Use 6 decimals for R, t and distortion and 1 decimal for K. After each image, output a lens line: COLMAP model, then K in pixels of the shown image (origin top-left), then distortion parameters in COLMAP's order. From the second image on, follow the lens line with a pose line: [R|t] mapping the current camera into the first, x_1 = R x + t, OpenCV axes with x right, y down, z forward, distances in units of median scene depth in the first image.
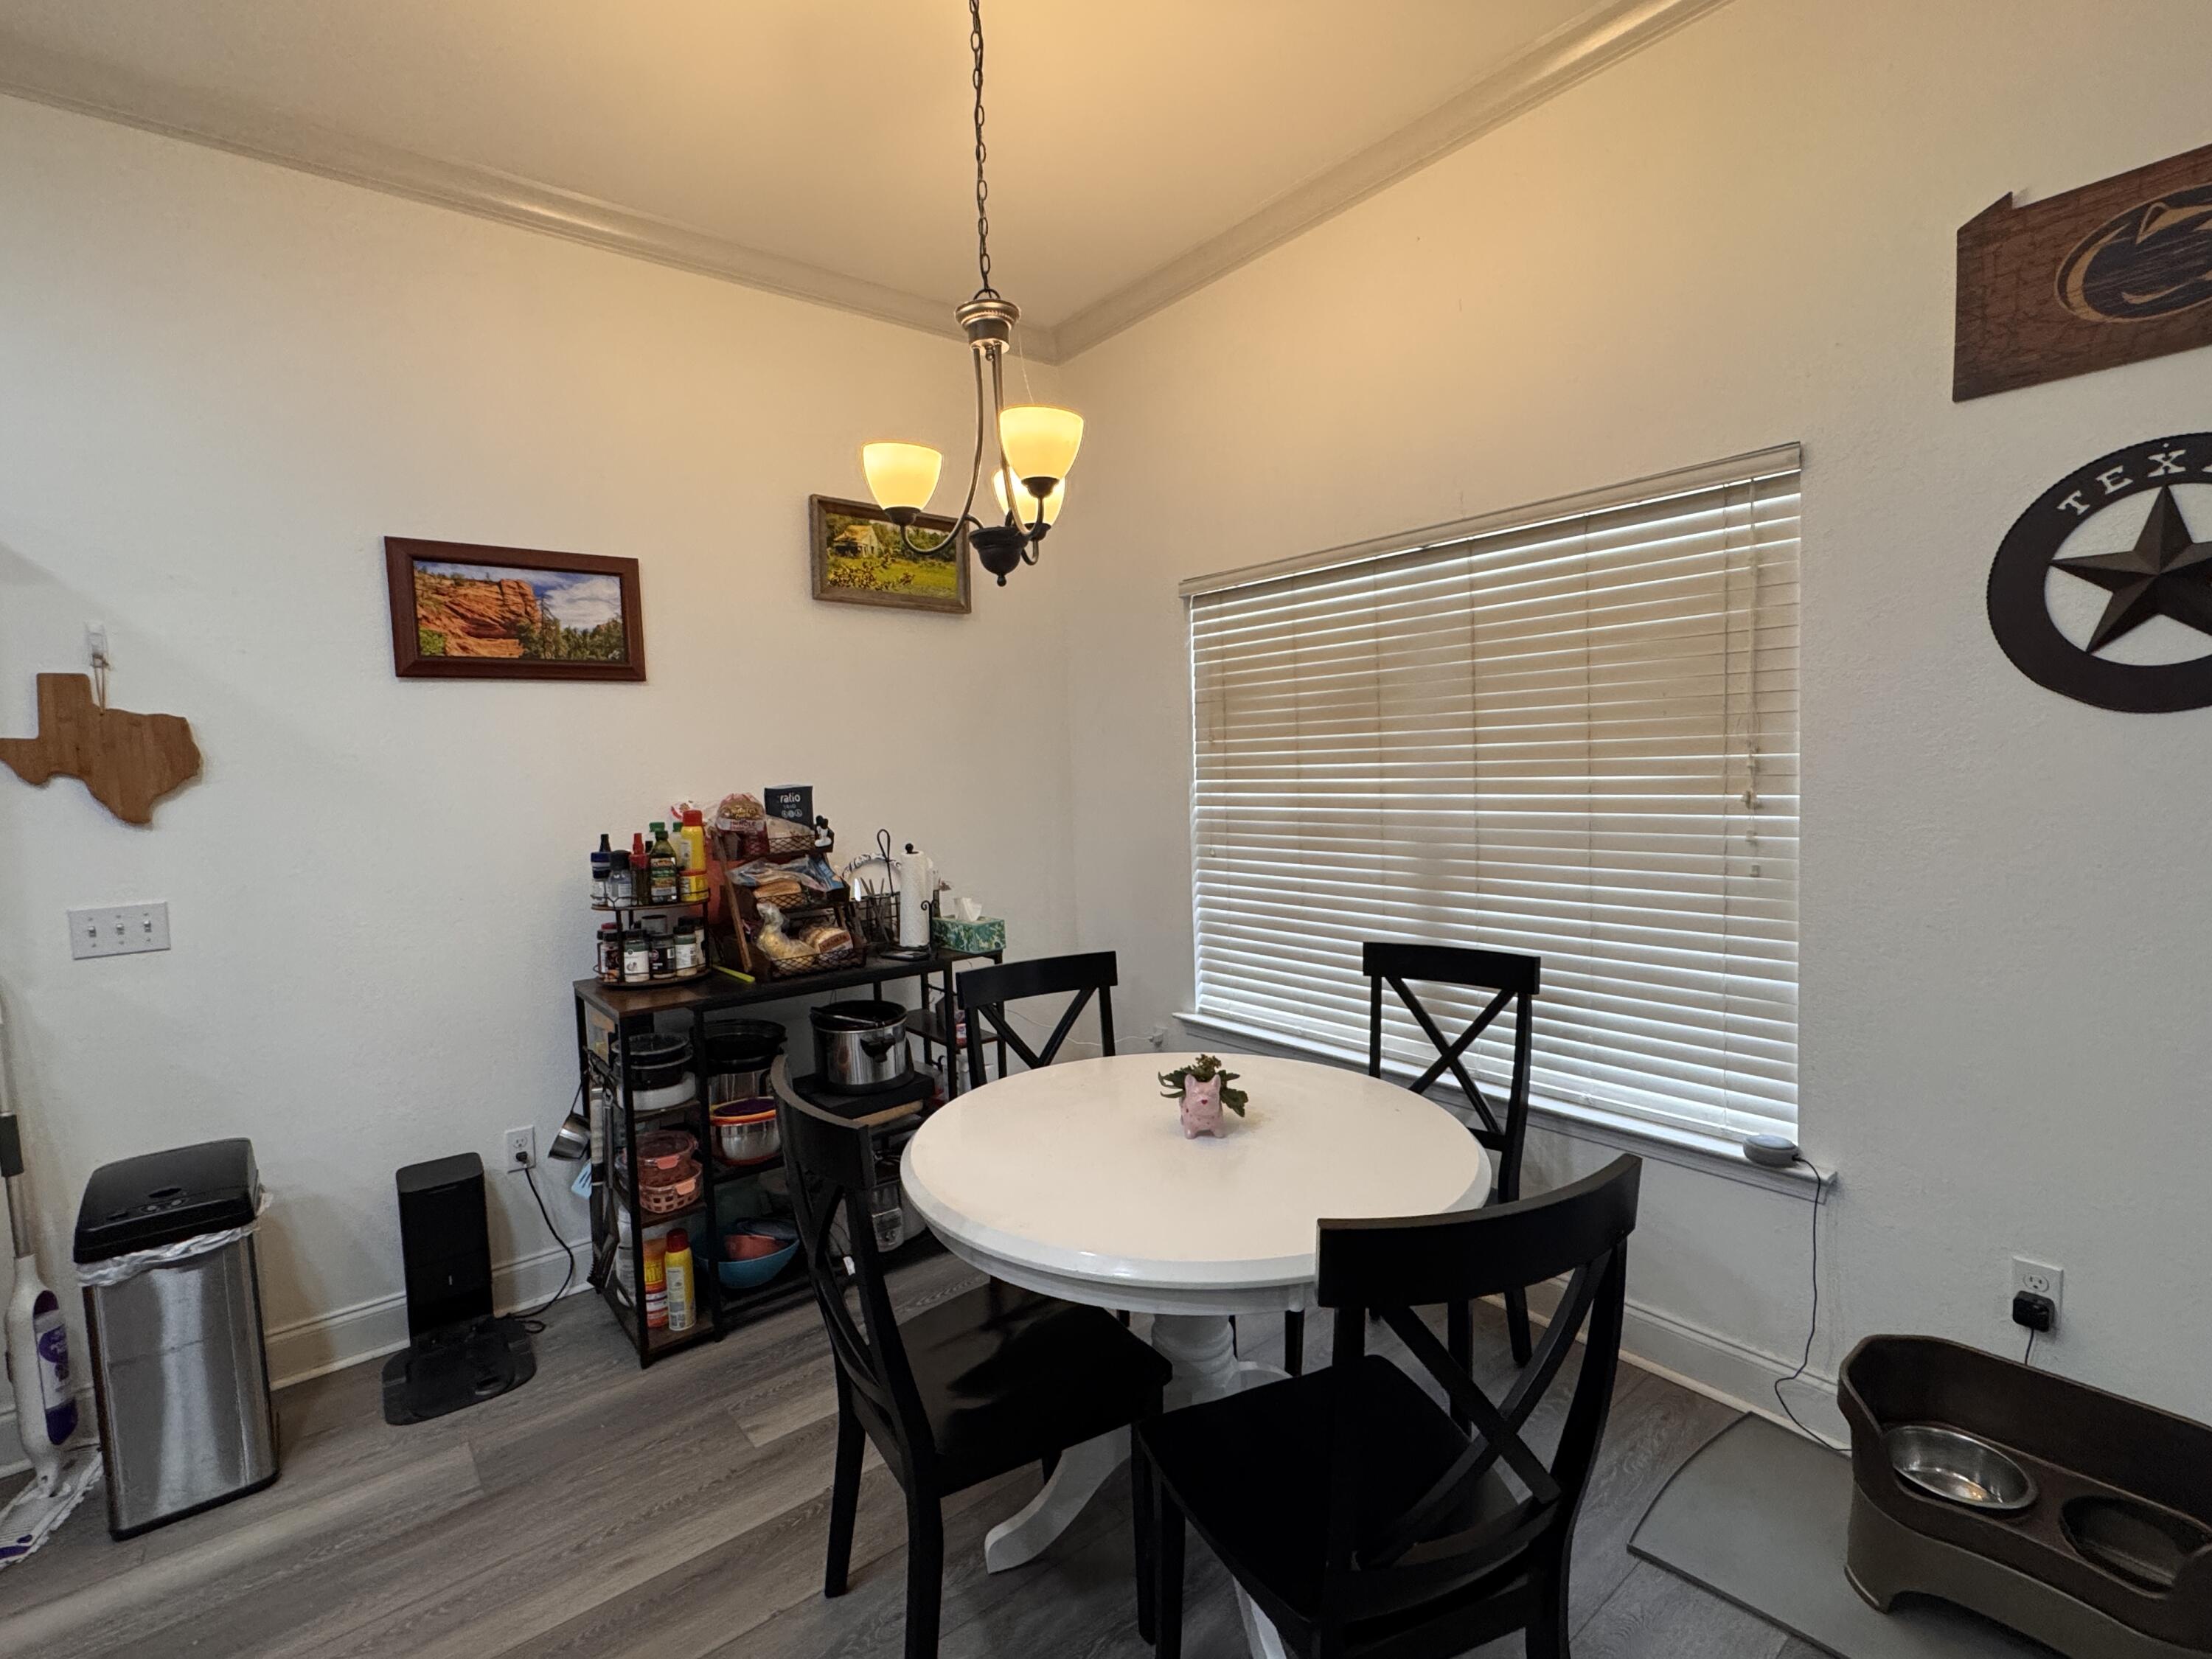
lens RADIAL K [[1019.5, 0, 1104.3], [0, 1019.5, 830.7], [0, 0, 1]] dist [-0.004172, 0.000349]
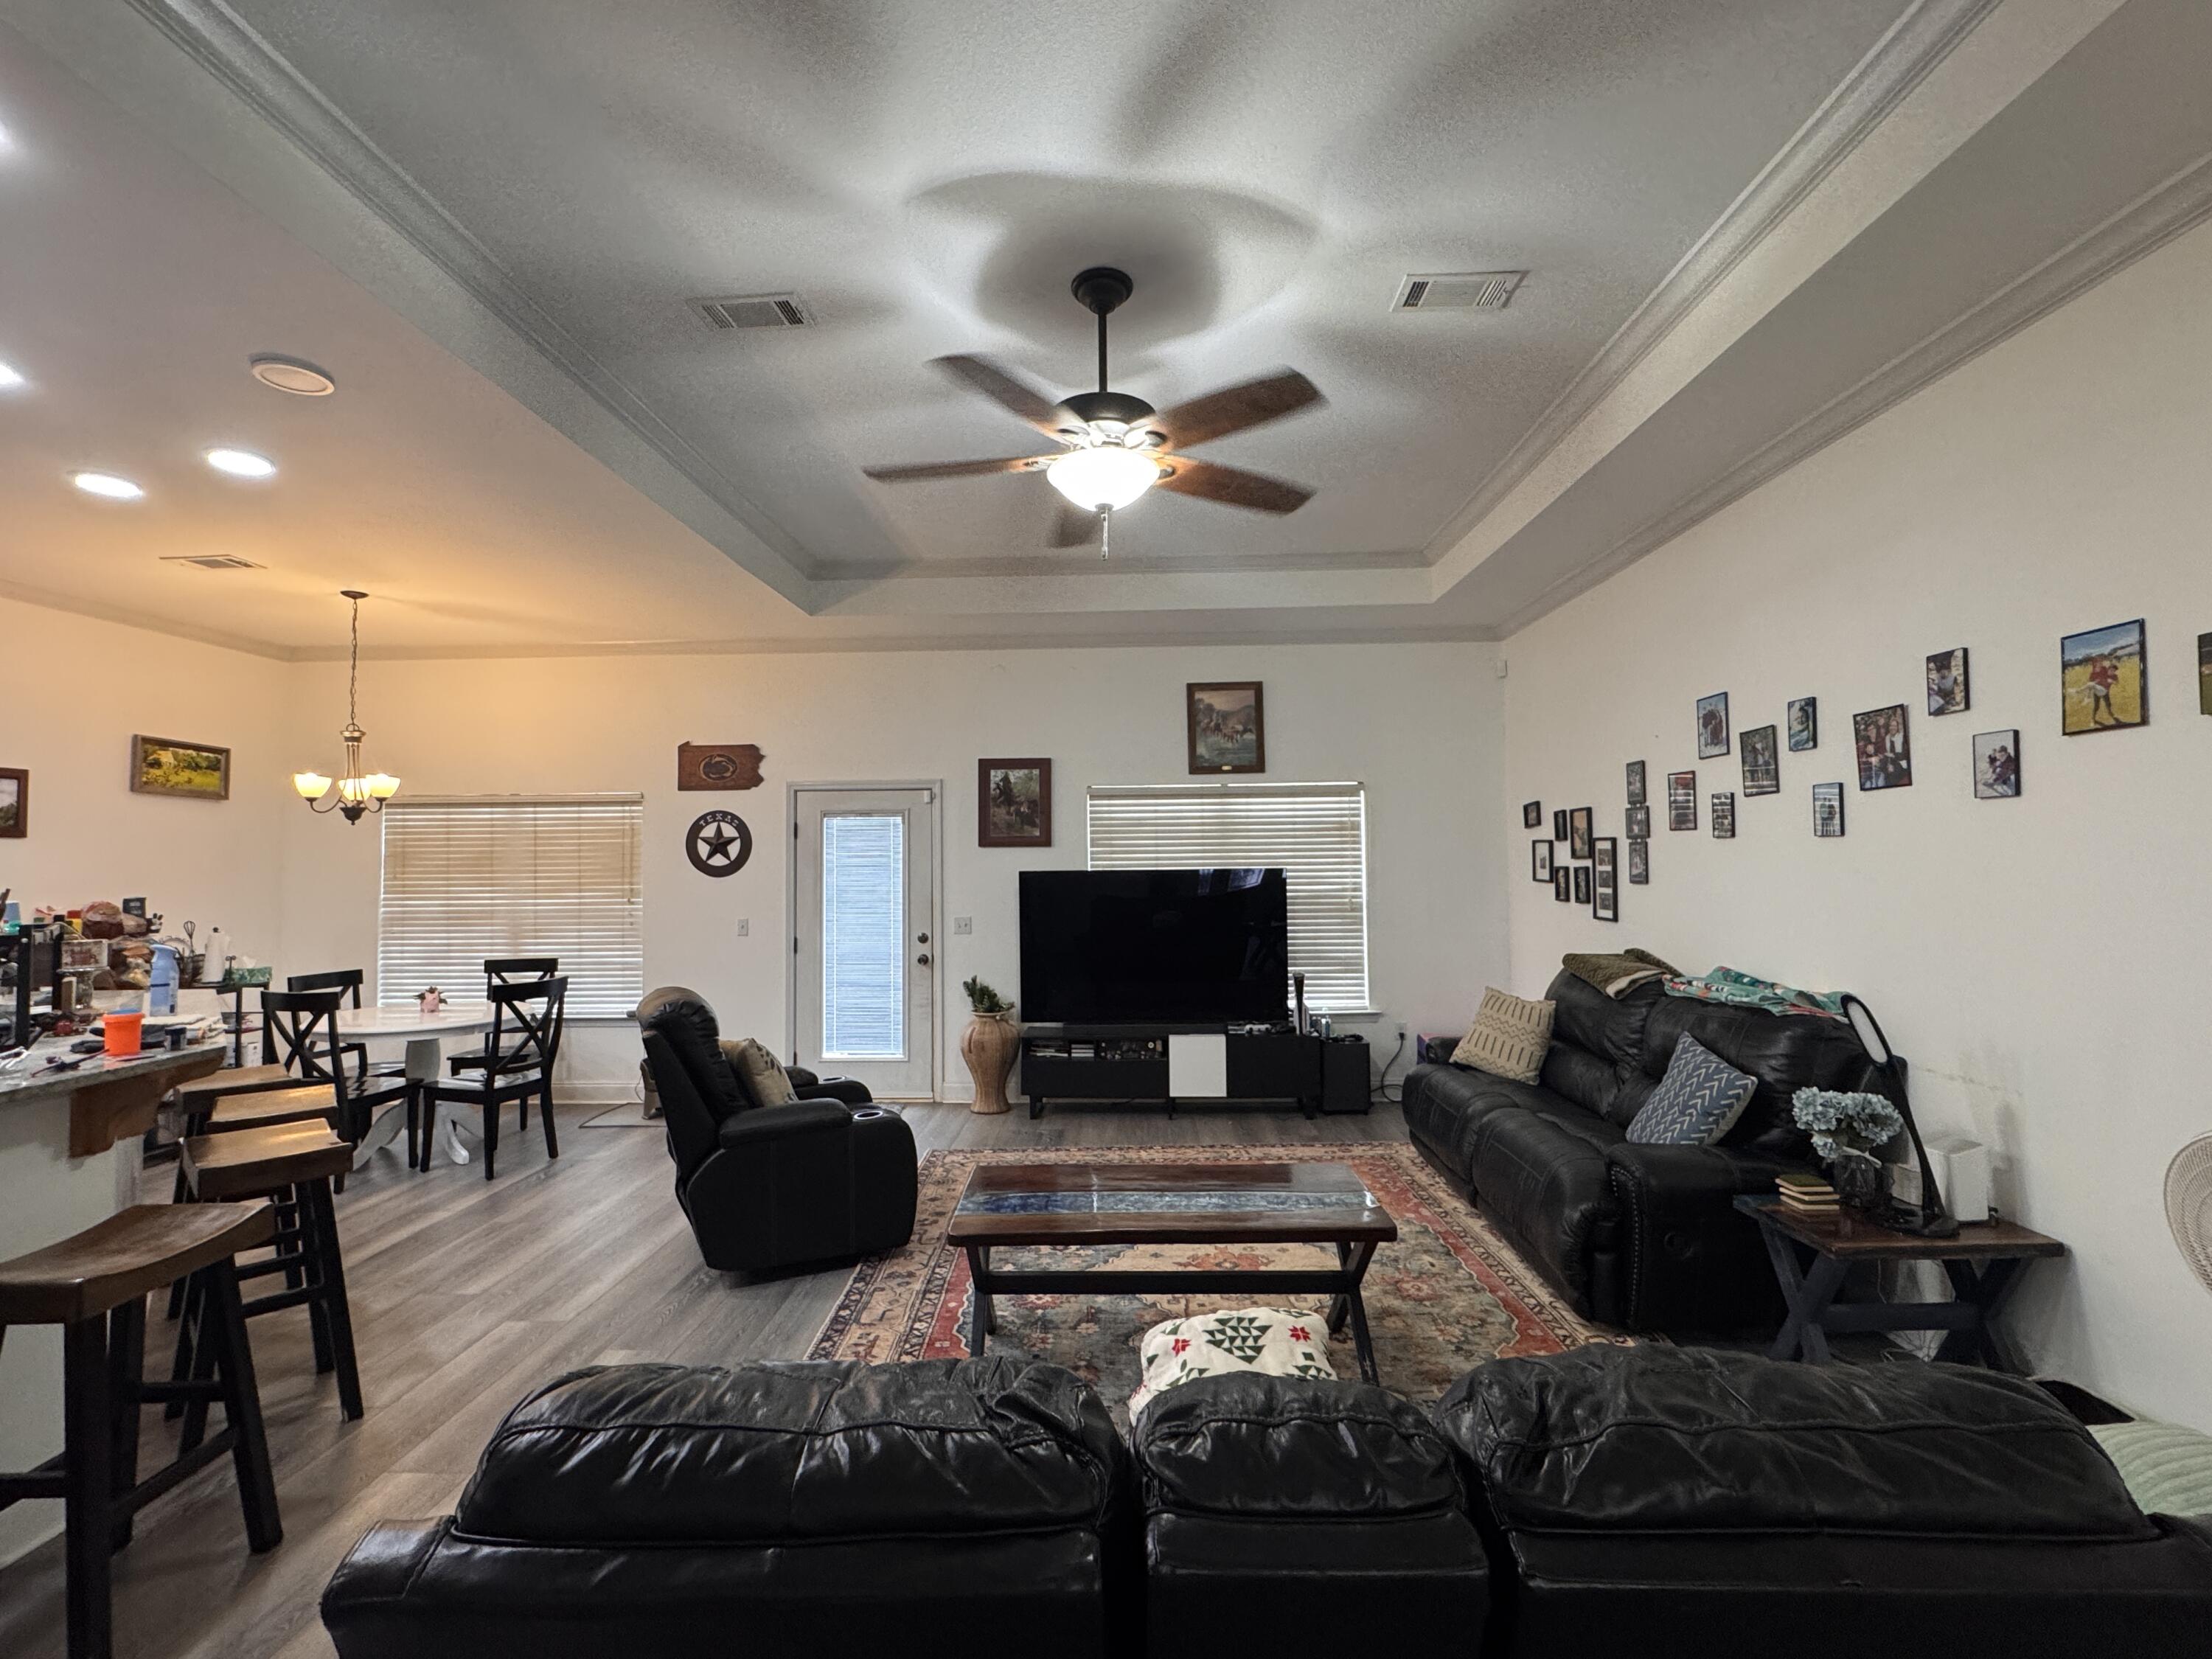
lens RADIAL K [[979.8, 0, 1102.8], [0, 979.8, 824.8], [0, 0, 1]] dist [-0.002053, -0.000747]
pose [[0.654242, 0.055442, 0.754251, -0.539134], [0.039544, 0.993437, -0.107325, 0.091420], [-0.755251, 0.100042, 0.647756, -1.603724]]
